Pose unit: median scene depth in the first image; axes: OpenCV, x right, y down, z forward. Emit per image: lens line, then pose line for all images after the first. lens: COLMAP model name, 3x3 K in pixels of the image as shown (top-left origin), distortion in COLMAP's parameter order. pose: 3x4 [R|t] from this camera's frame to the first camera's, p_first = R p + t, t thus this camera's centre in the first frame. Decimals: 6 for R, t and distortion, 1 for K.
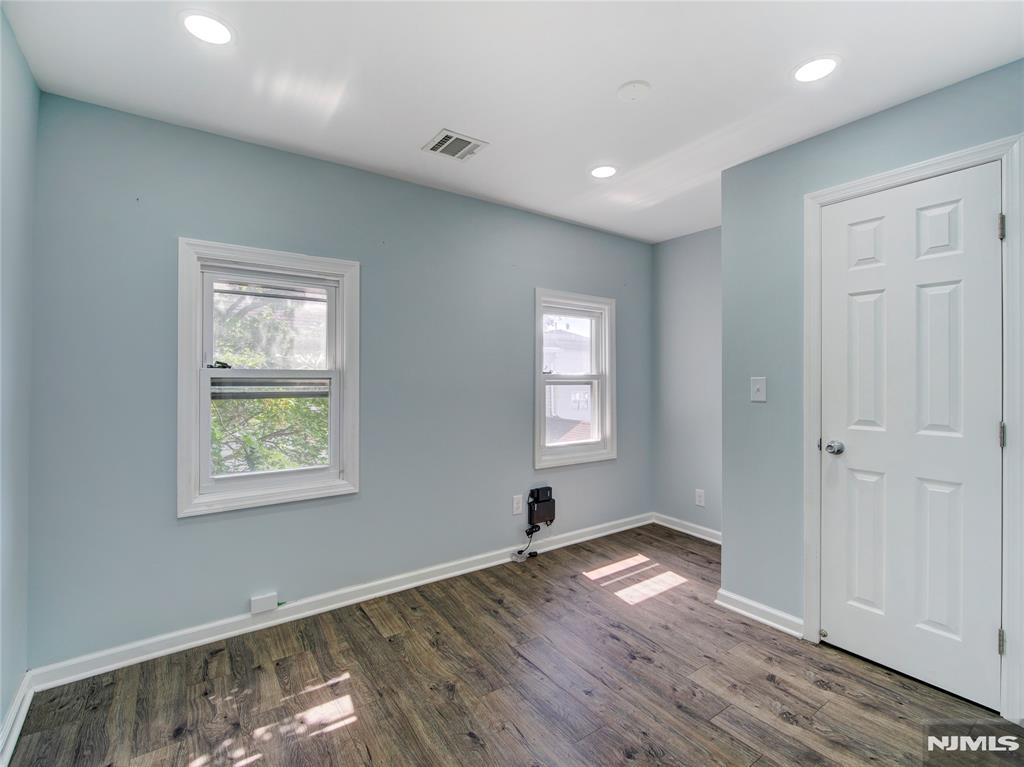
lens RADIAL K [[472.8, 0, 512.9], [0, 472.8, 379.9], [0, 0, 1]] dist [-0.010885, -0.000313]
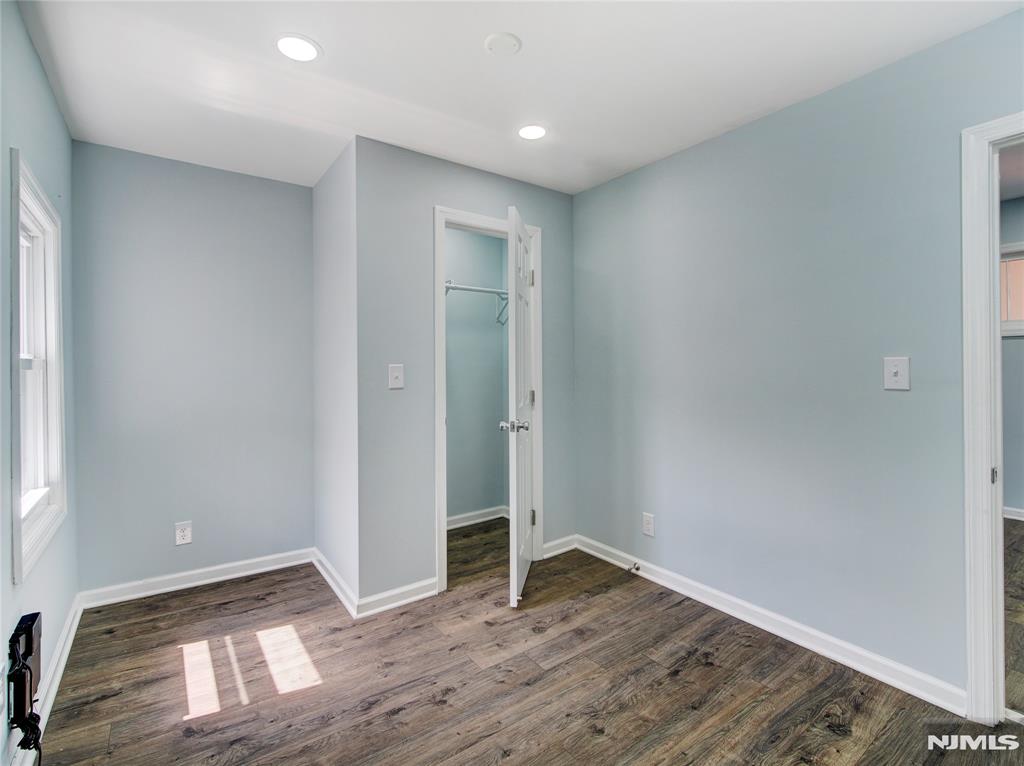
lens RADIAL K [[472.8, 0, 512.9], [0, 472.8, 379.4], [0, 0, 1]] dist [-0.010885, -0.000313]
pose [[0.000467, -0.031520, 0.999503, -0.448822], [0.011126, 0.999441, 0.031513, -0.006839], [-0.999938, 0.011106, 0.000817, 0.693585]]
